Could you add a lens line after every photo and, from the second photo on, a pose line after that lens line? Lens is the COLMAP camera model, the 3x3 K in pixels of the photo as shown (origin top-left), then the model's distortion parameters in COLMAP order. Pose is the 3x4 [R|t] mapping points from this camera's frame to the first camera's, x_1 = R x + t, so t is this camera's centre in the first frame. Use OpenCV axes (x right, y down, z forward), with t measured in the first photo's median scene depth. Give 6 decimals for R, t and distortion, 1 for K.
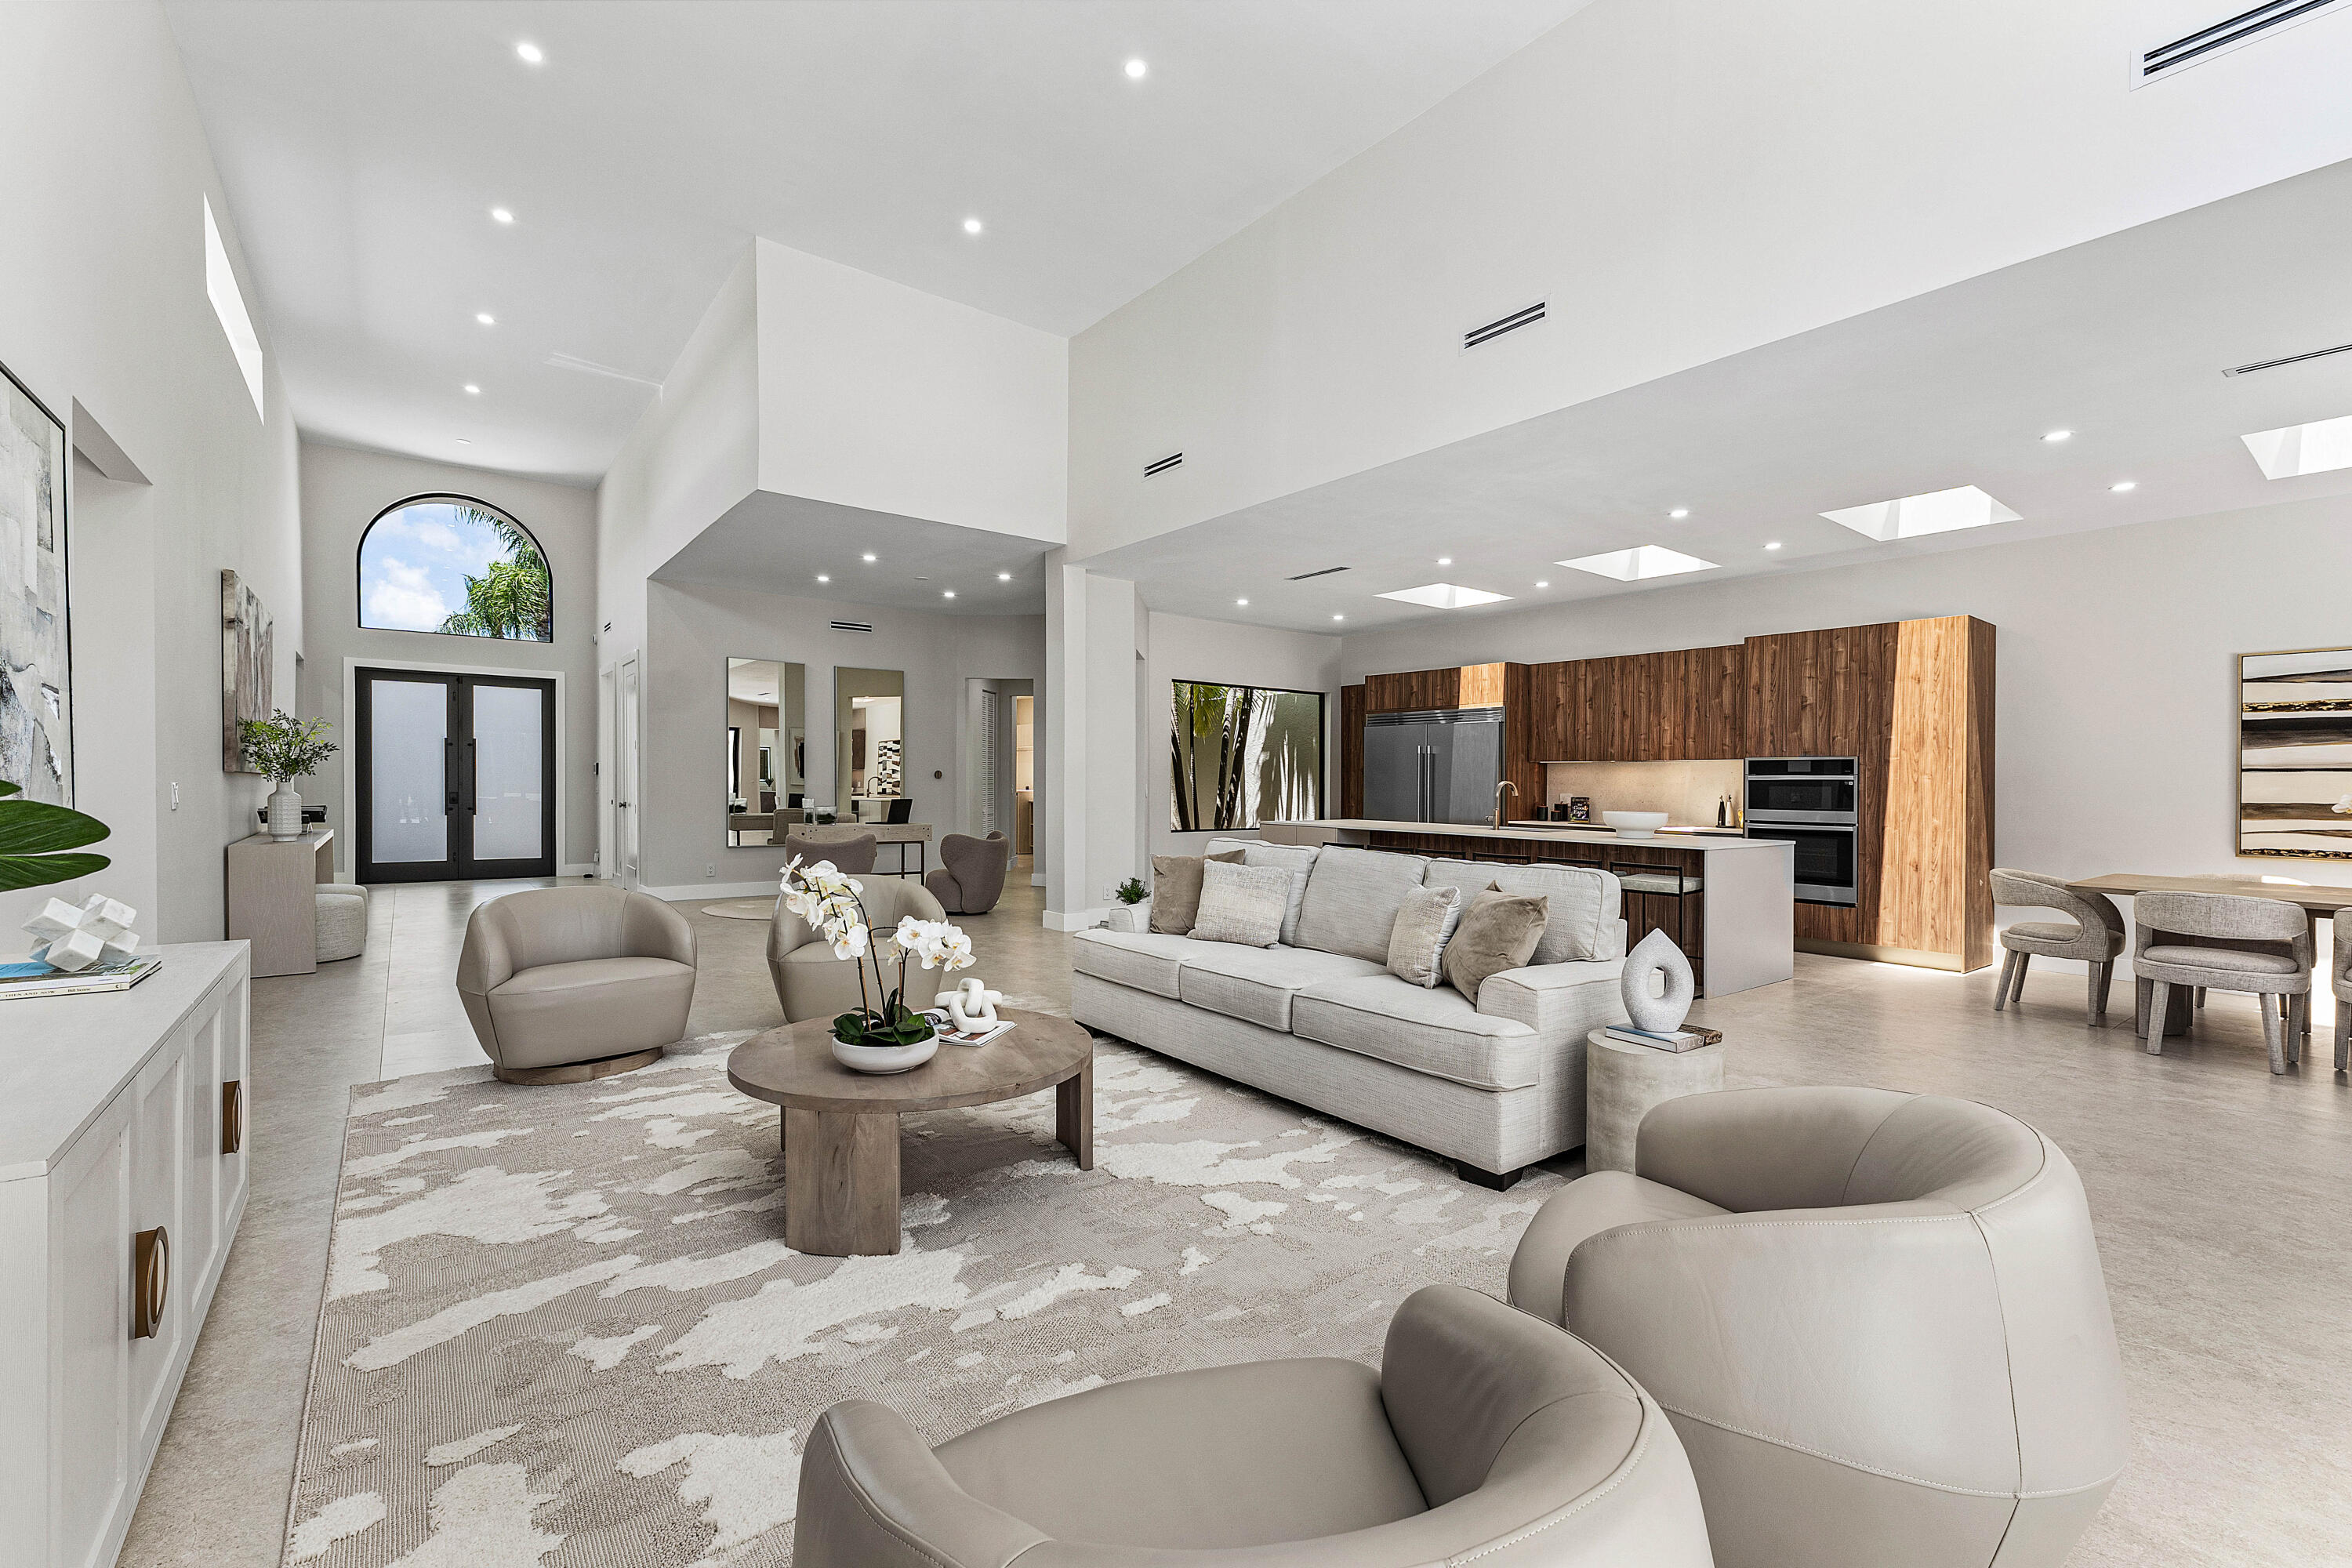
lens RADIAL K [[985.3, 0, 1185.5], [0, 985.3, 802.2], [0, 0, 1]] dist [0.003874, 0.000251]
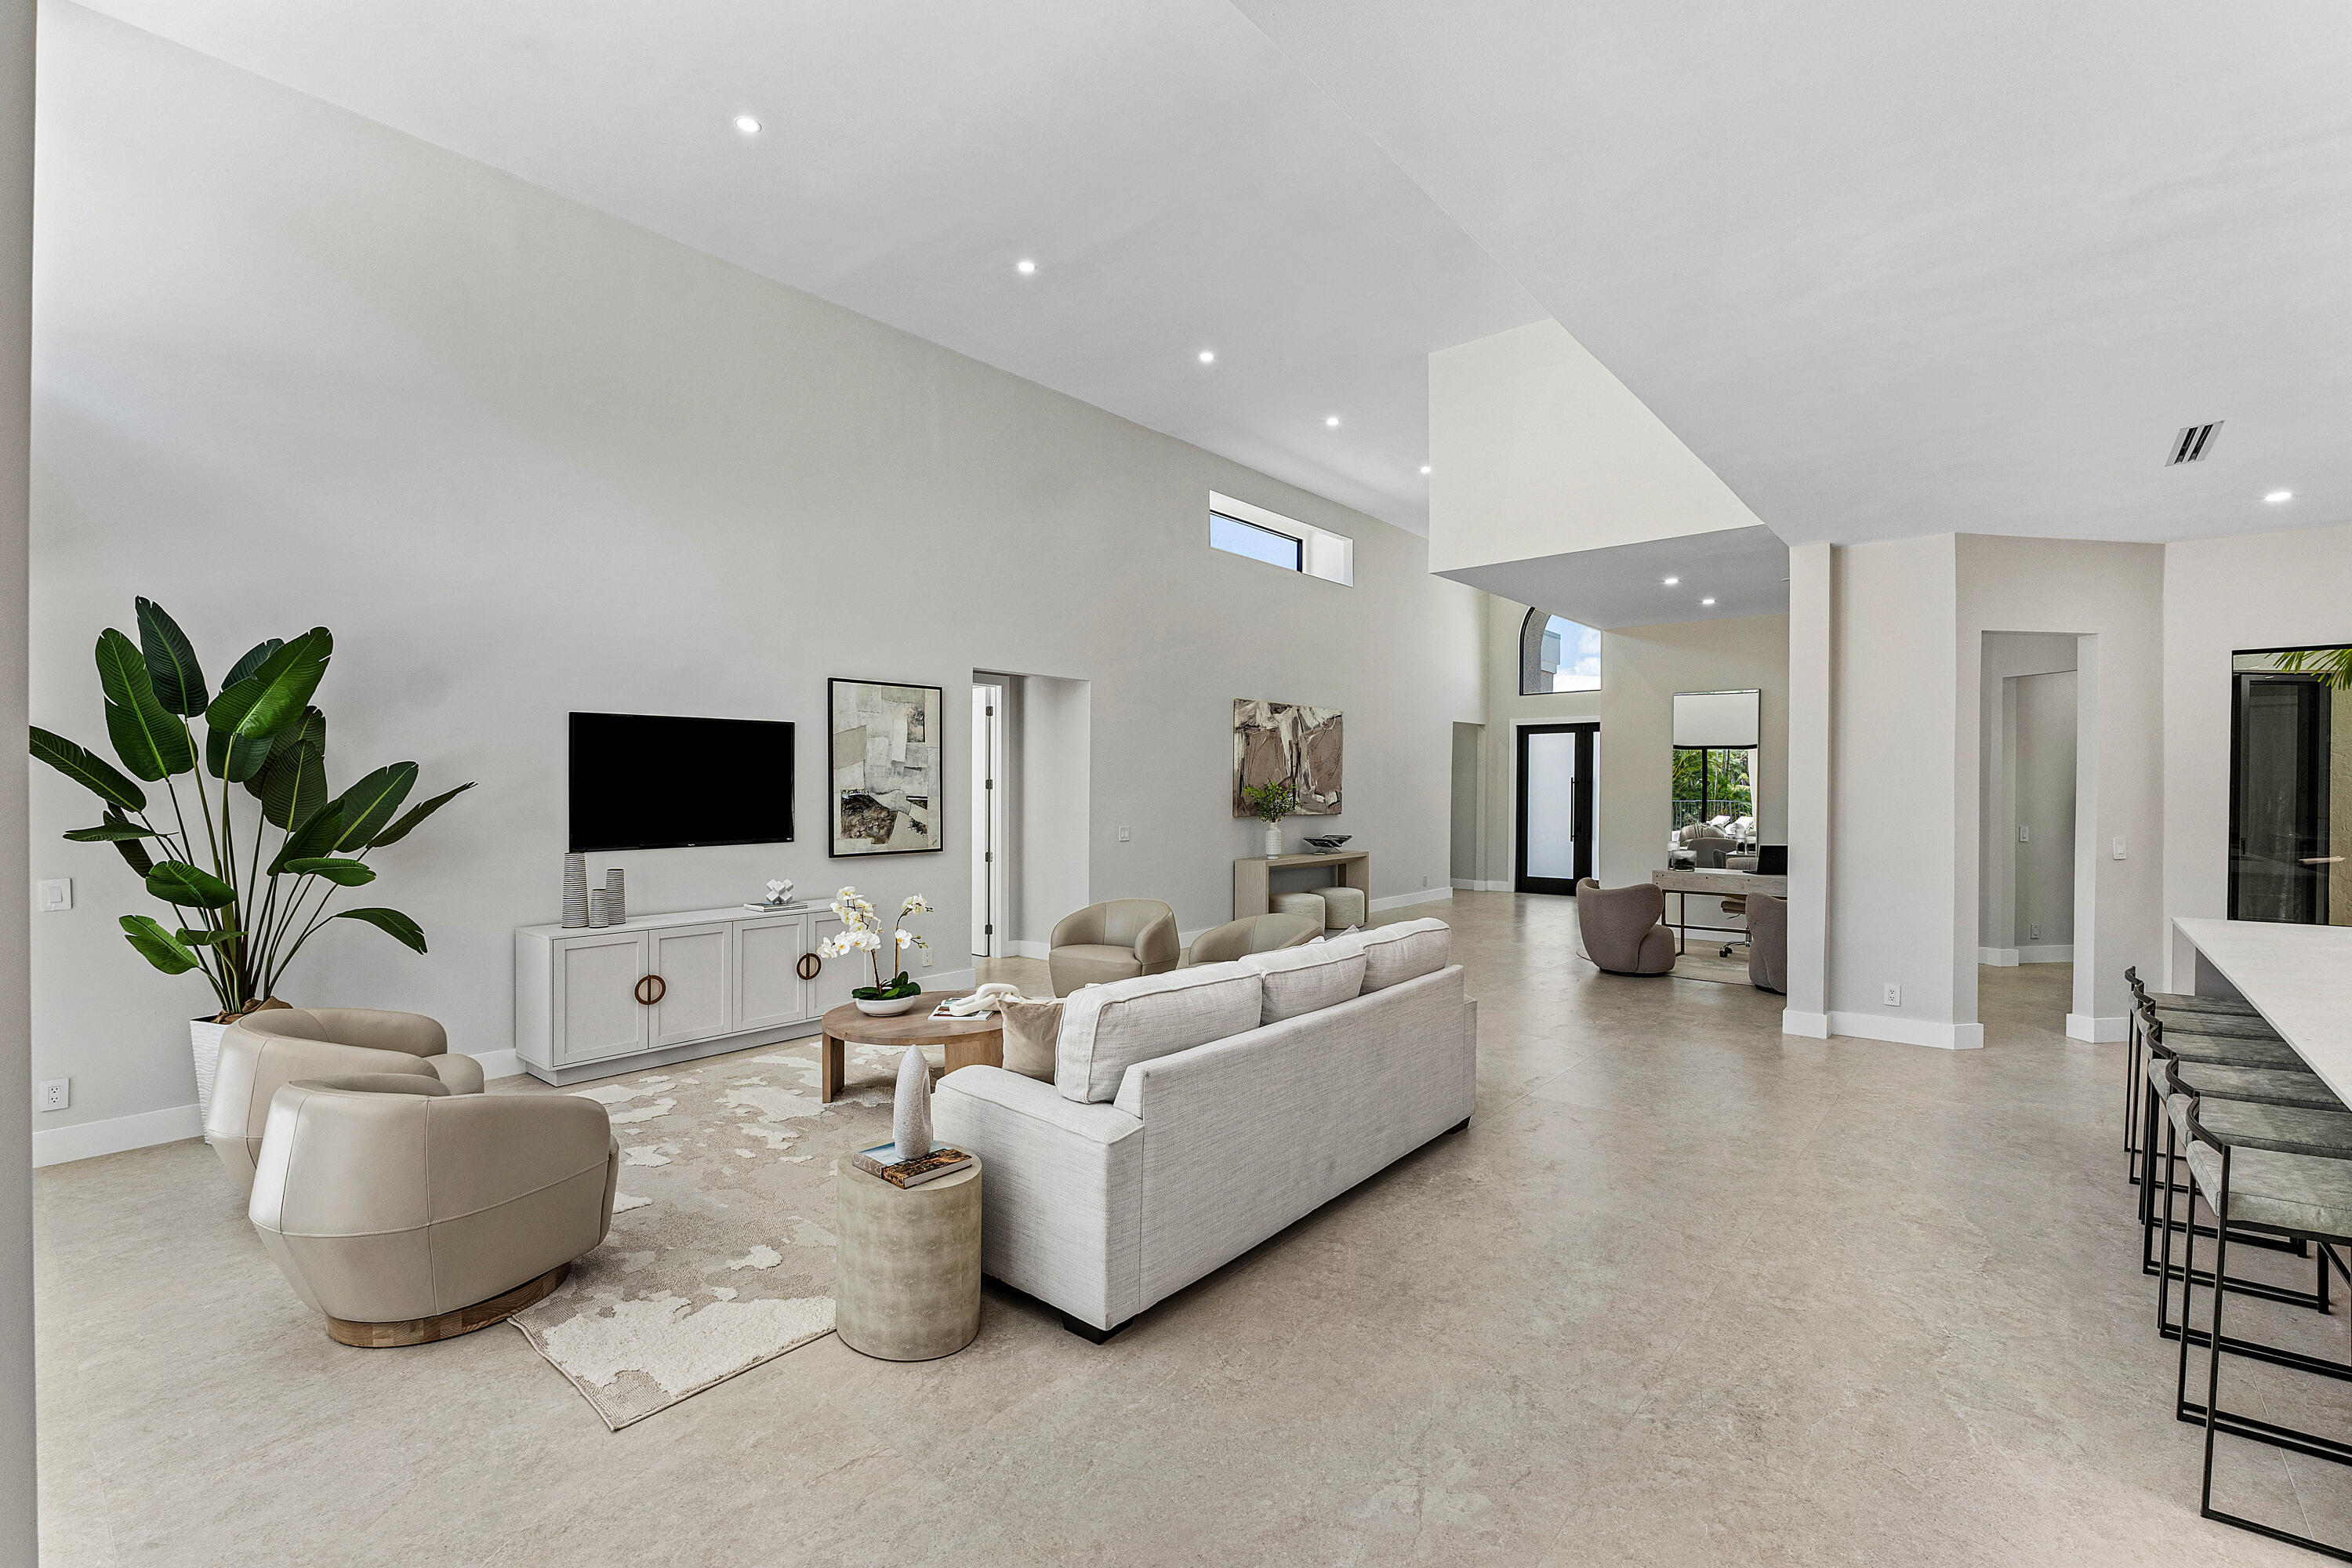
lens RADIAL K [[1030.1, 0, 1177.2], [0, 1030.1, 802.6], [0, 0, 1]] dist [-0.000774, 0.000114]
pose [[0.214216, 0.002388, -0.976783, 0.387158], [-0.015743, 0.999876, -0.001008, -0.027043], [0.976659, 0.015593, 0.214227, 0.269334]]
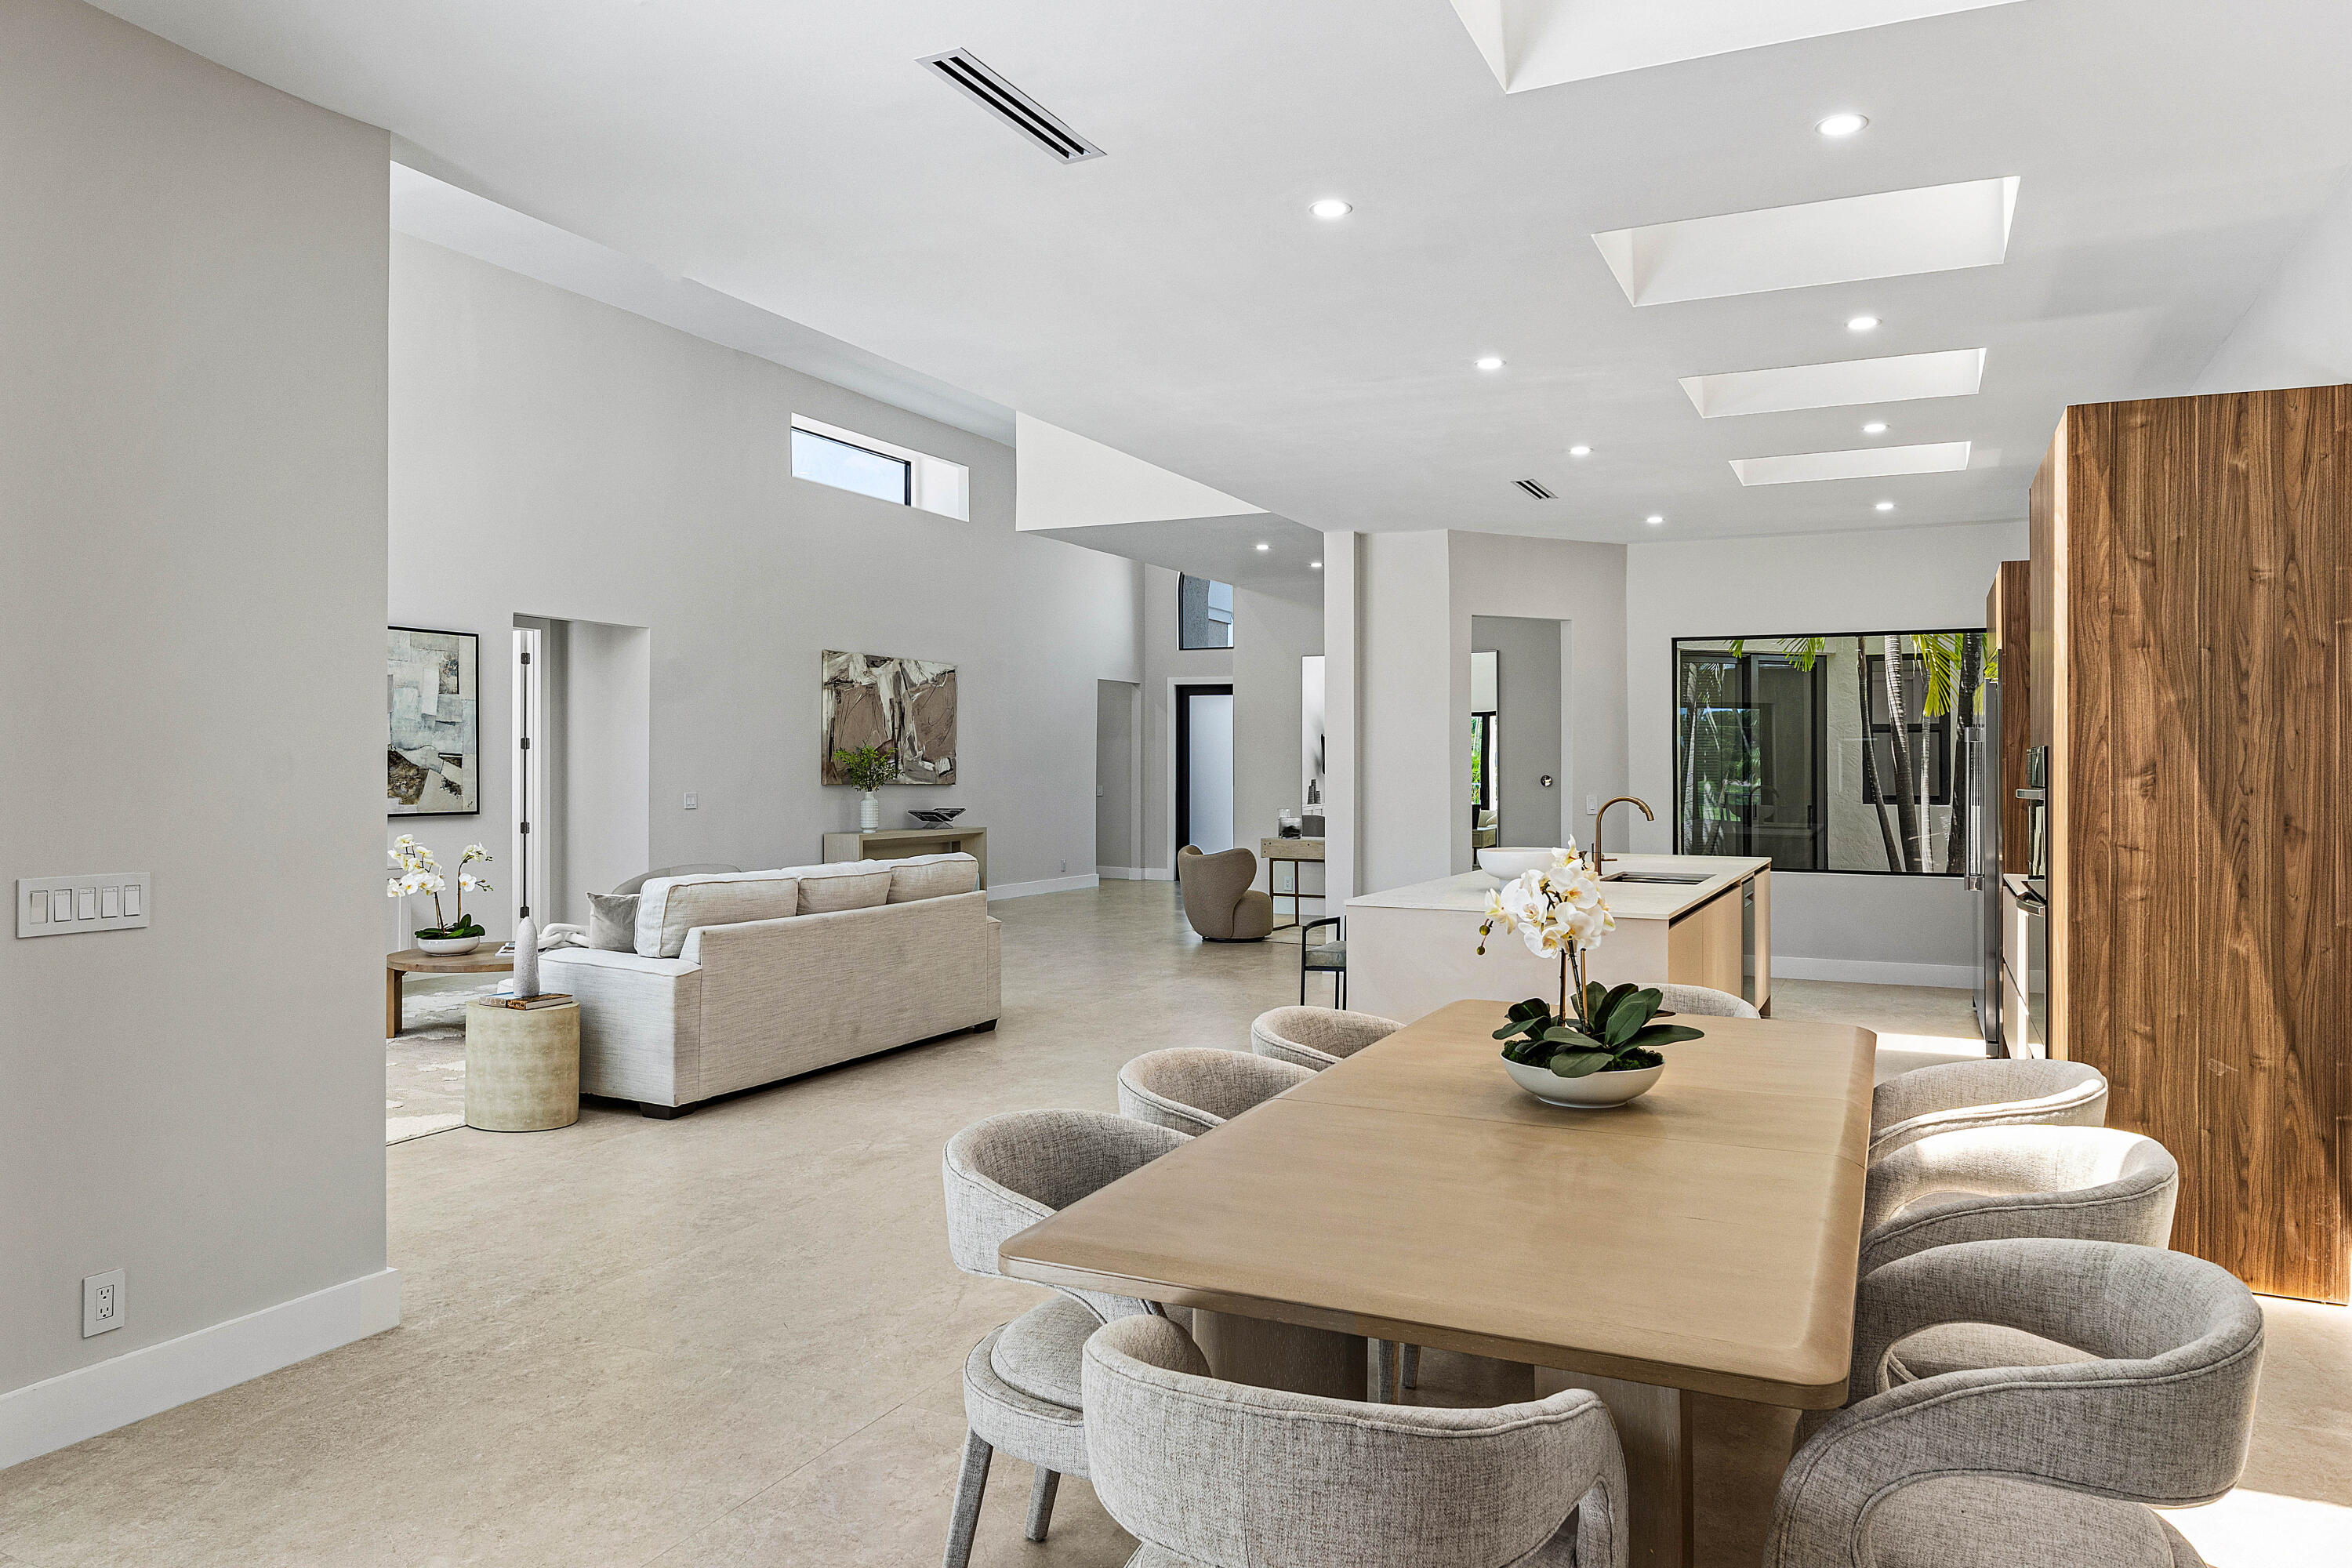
lens RADIAL K [[1549.3, 0, 1219.2], [0, 1549.3, 808.5], [0, 0, 1]] dist [-0.002079, -0.001055]
pose [[0.472123, 0.013524, -0.881429, 0.714706], [-0.016522, 0.999842, 0.006491, -0.010318], [0.881378, 0.011498, 0.472272, 0.217530]]
